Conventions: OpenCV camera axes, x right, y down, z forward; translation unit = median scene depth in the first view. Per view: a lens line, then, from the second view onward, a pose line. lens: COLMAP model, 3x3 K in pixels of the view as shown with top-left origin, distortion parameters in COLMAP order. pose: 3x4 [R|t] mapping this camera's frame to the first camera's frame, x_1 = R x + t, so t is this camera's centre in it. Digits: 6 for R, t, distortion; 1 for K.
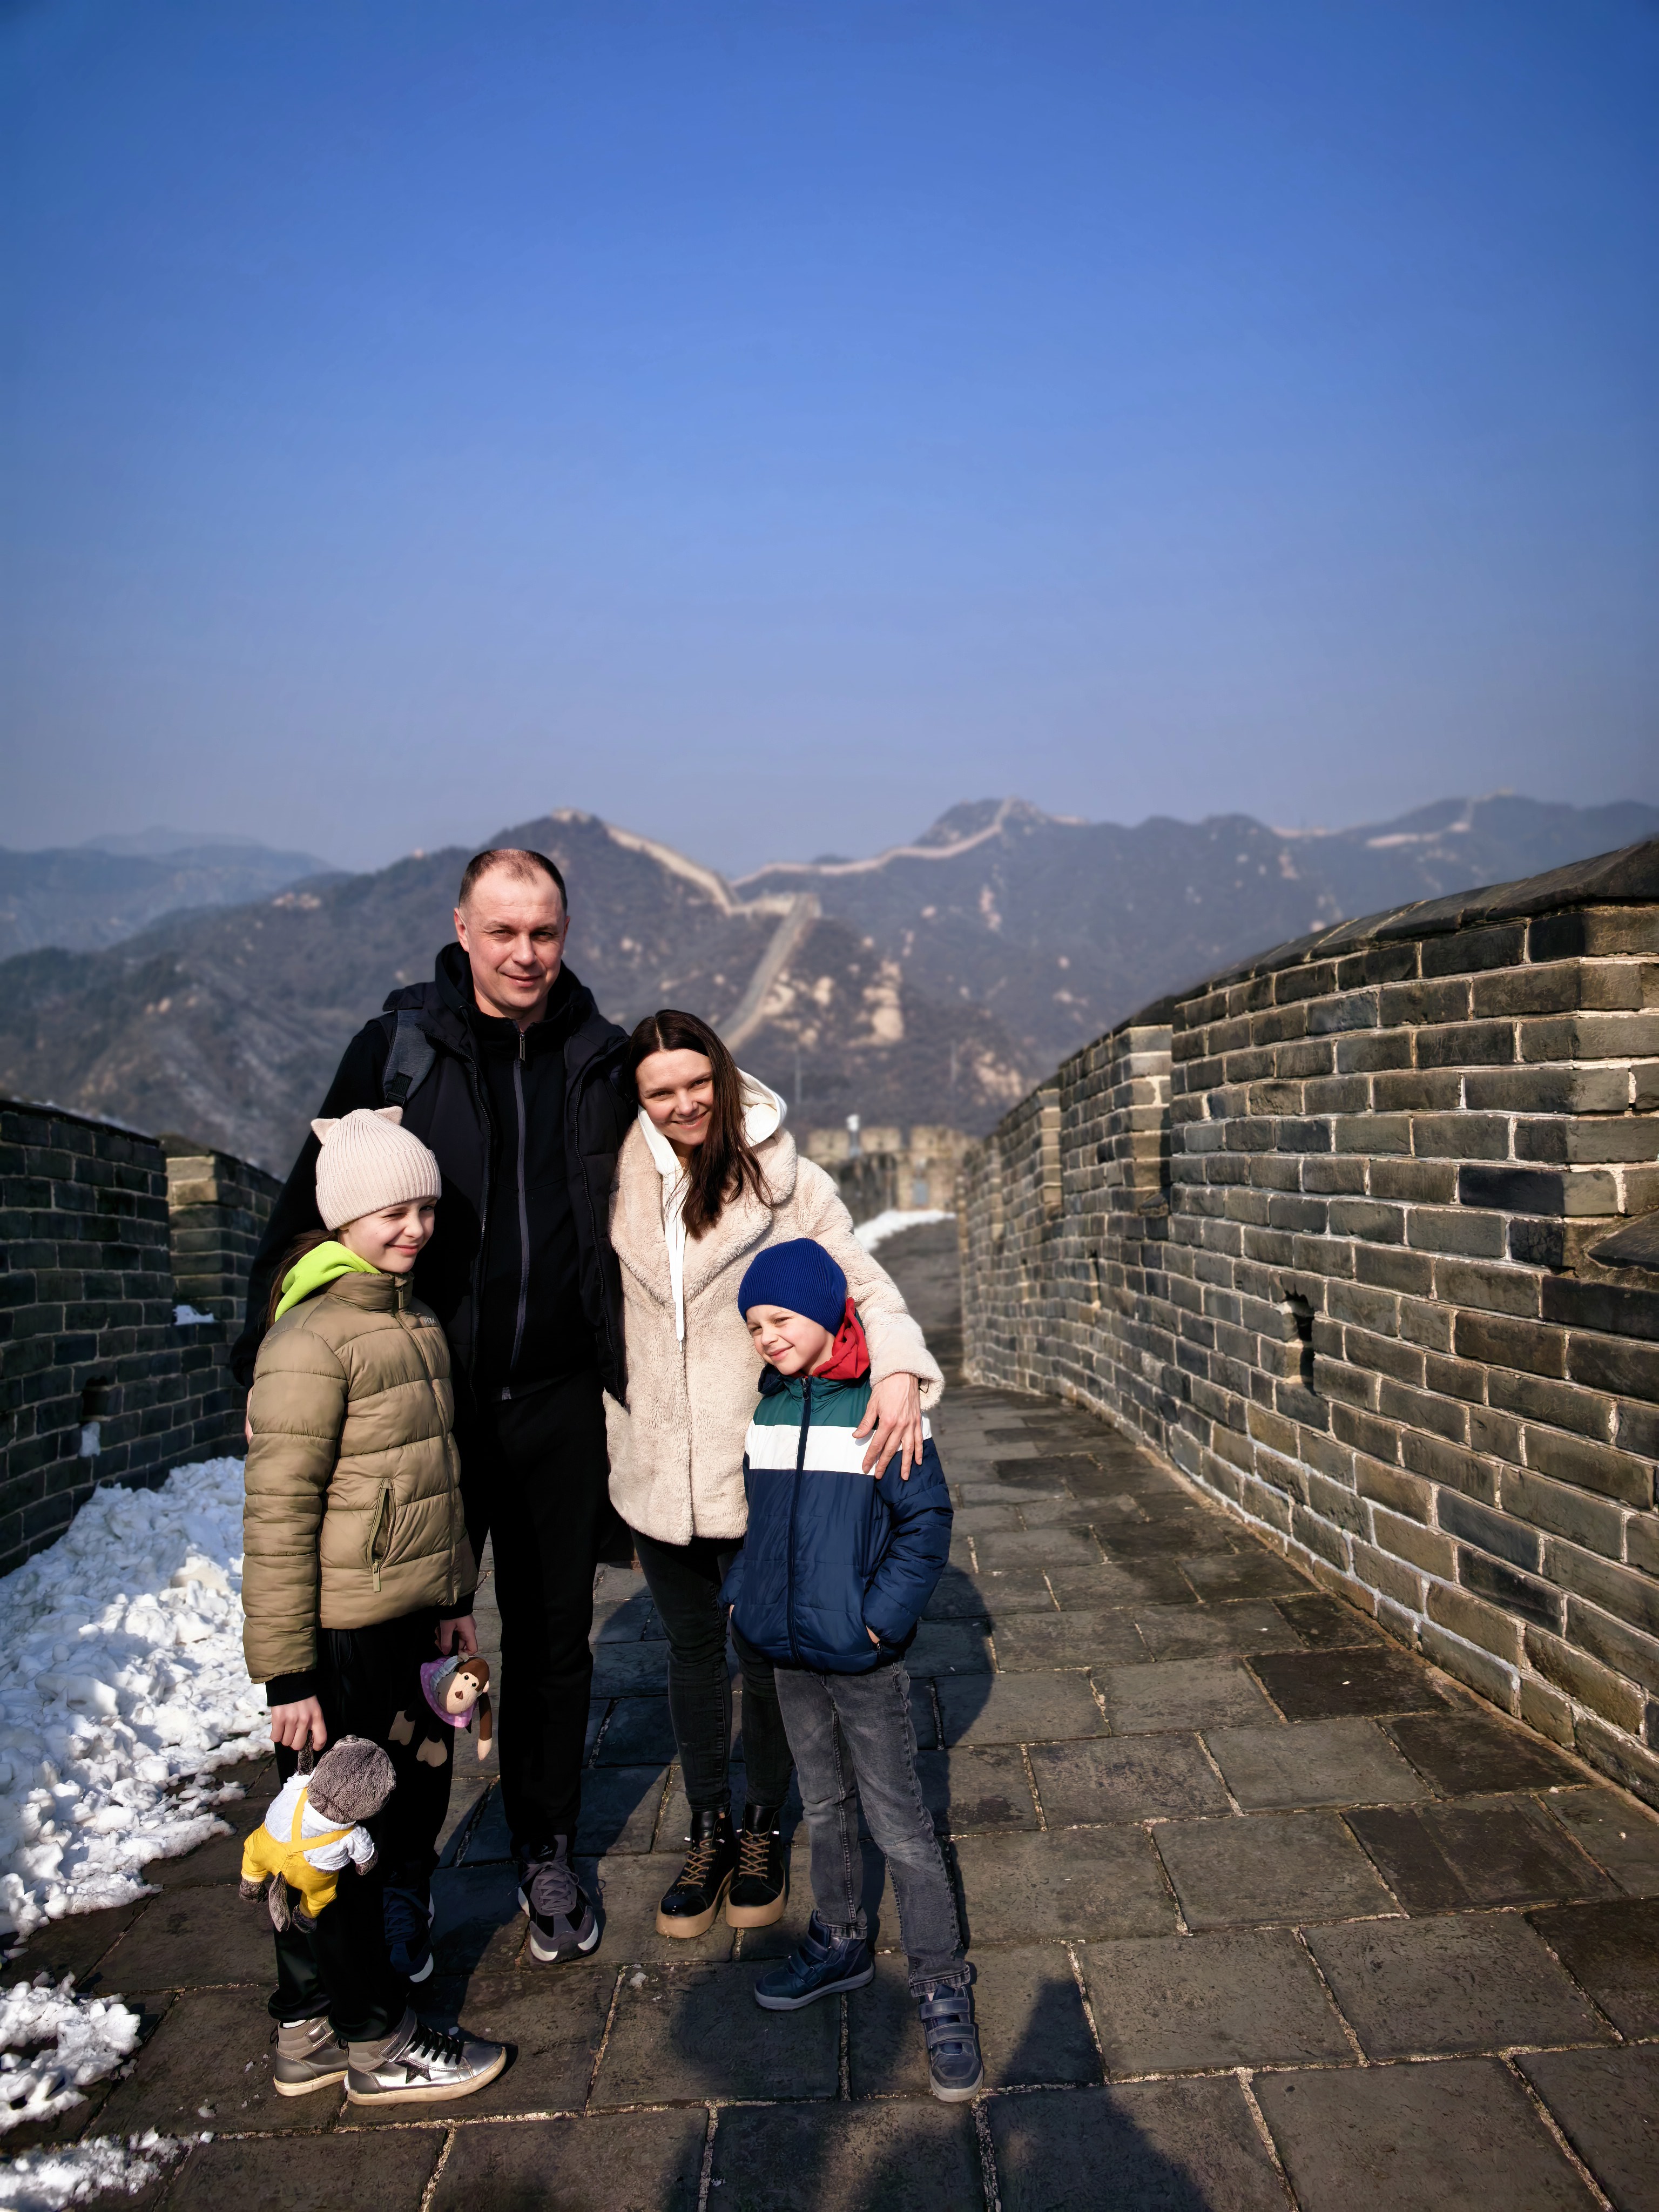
lens RADIAL K [[1514.2, 0, 829.5], [0, 1514.2, 1106.0], [0, 0, 1]] dist [0.051194, -0.083297]
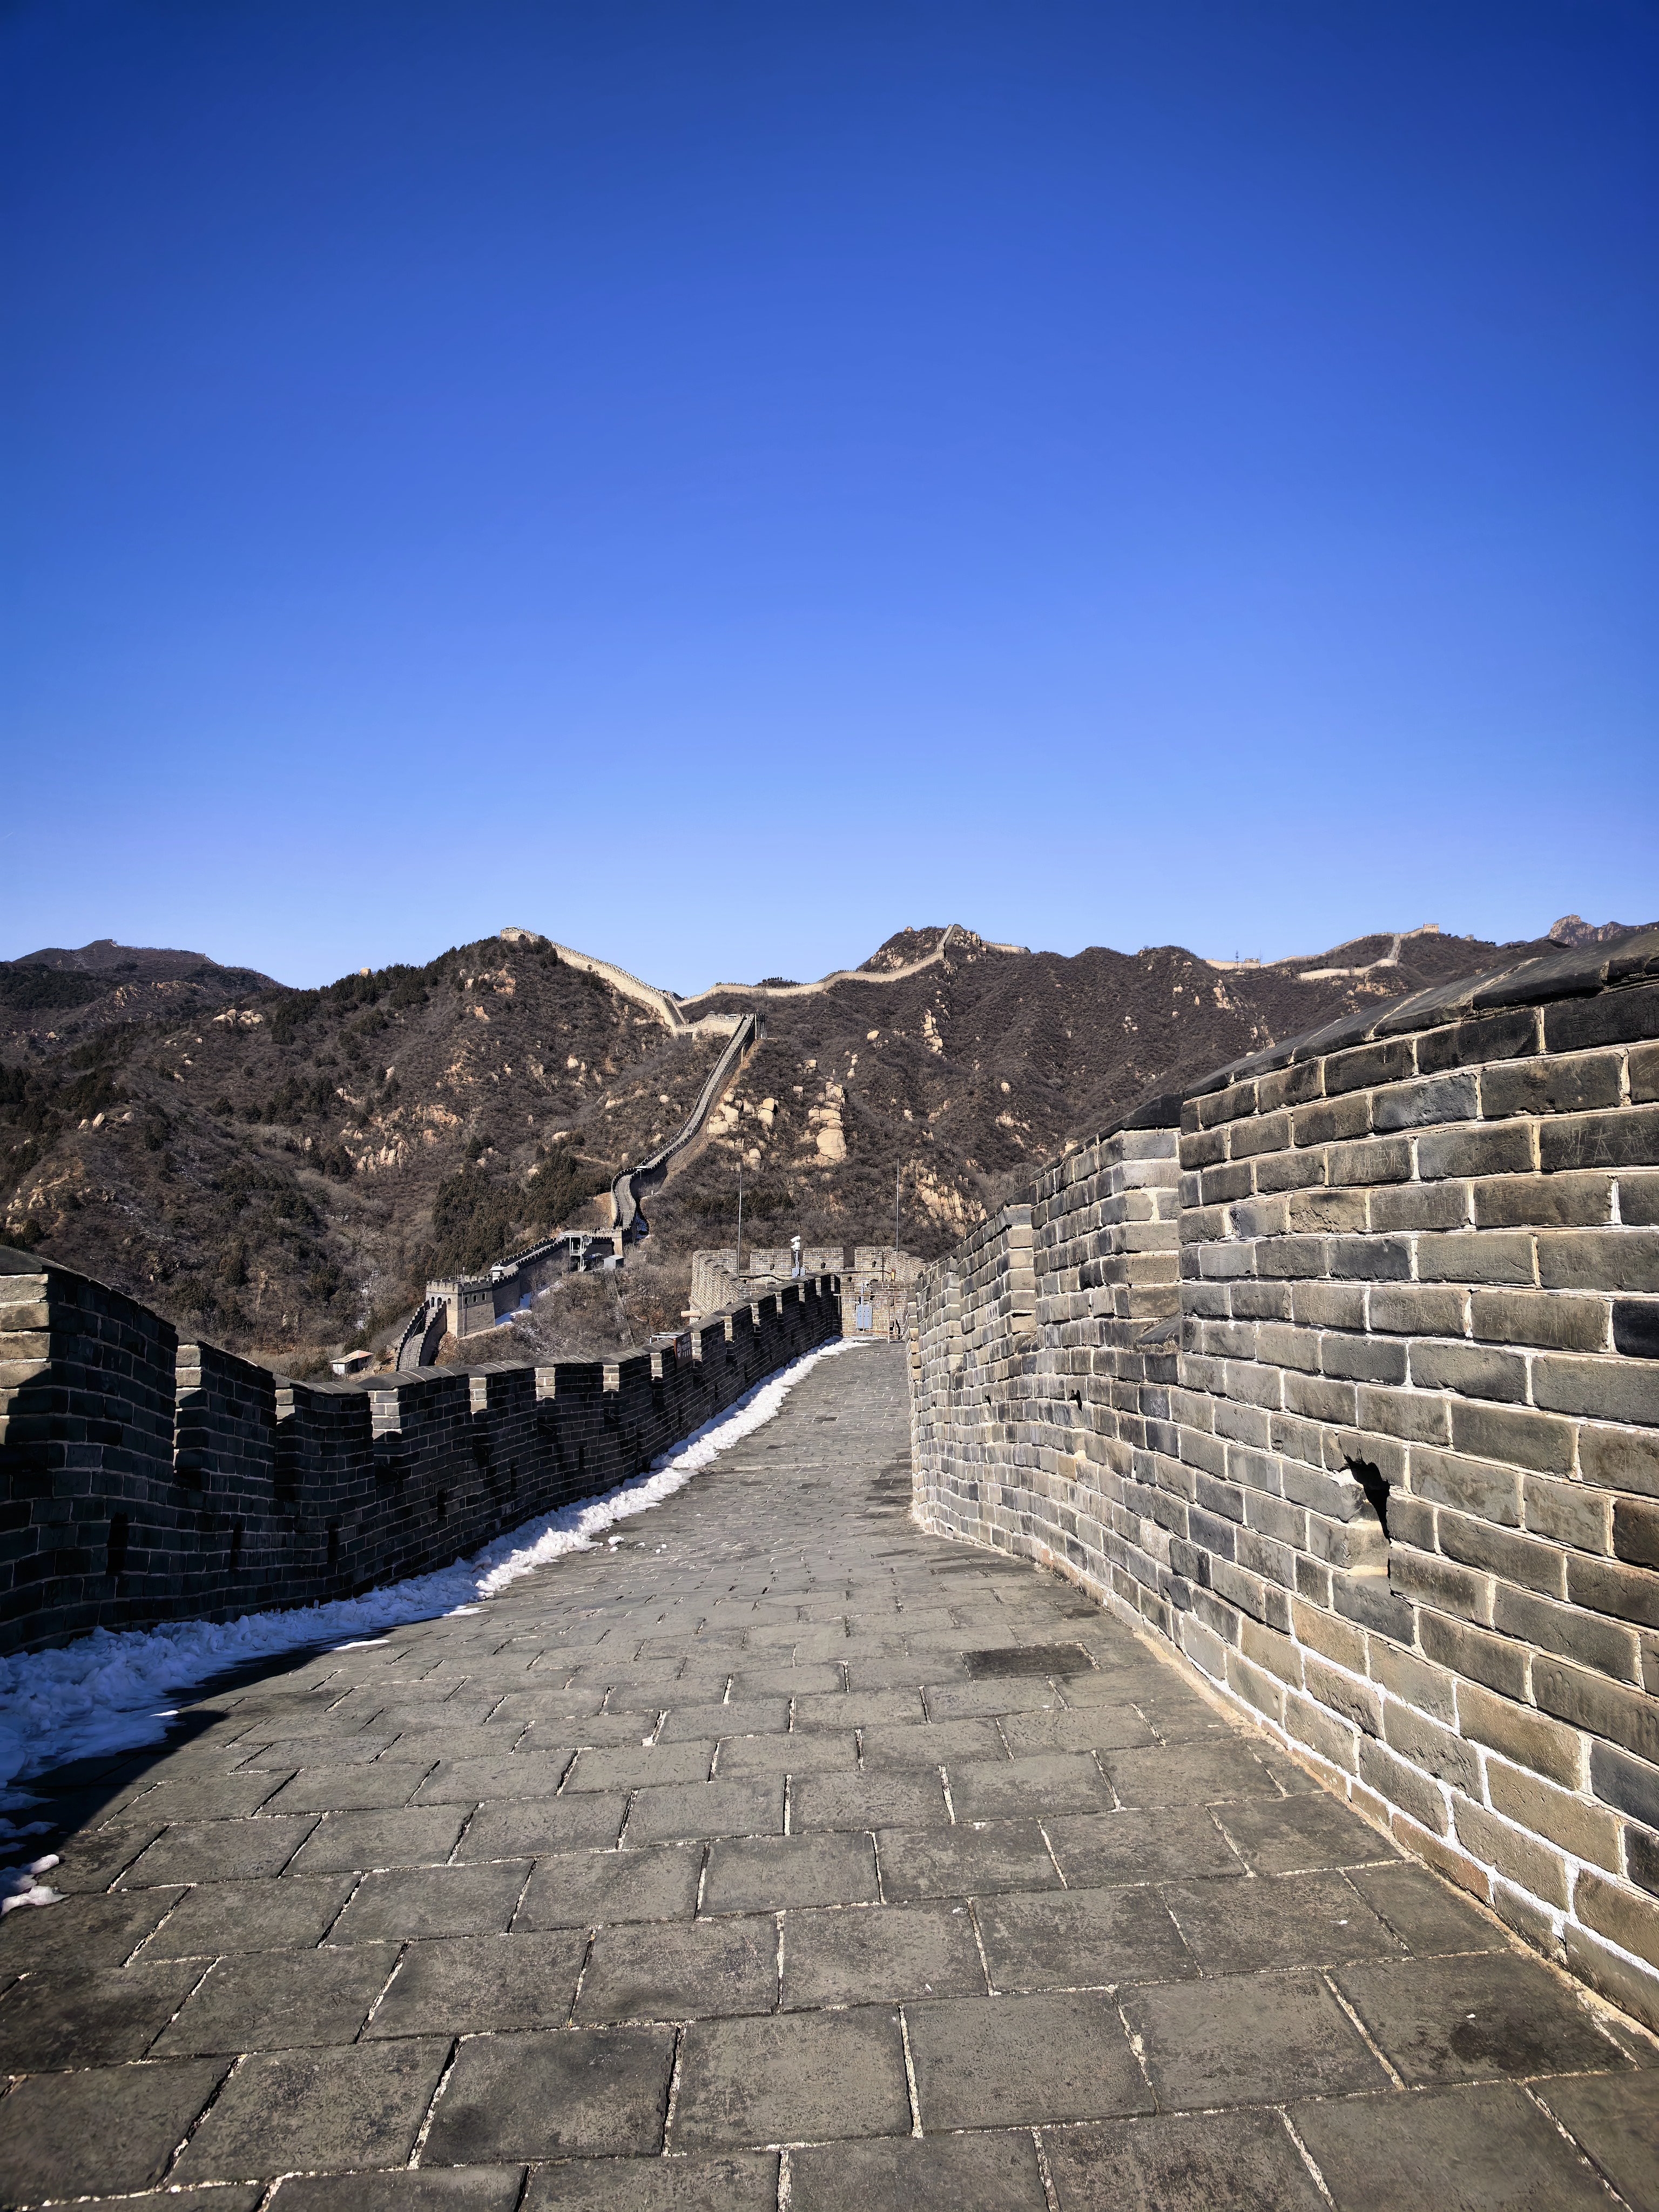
lens RADIAL K [[1514.2, 0, 829.5], [0, 1514.2, 1106.0], [0, 0, 1]] dist [0.051194, -0.083297]
pose [[0.999238, 0.012474, 0.036980, 0.000777], [-0.009492, 0.996771, -0.079728, 0.005966], [-0.037856, 0.079316, 0.996130, 0.215396]]
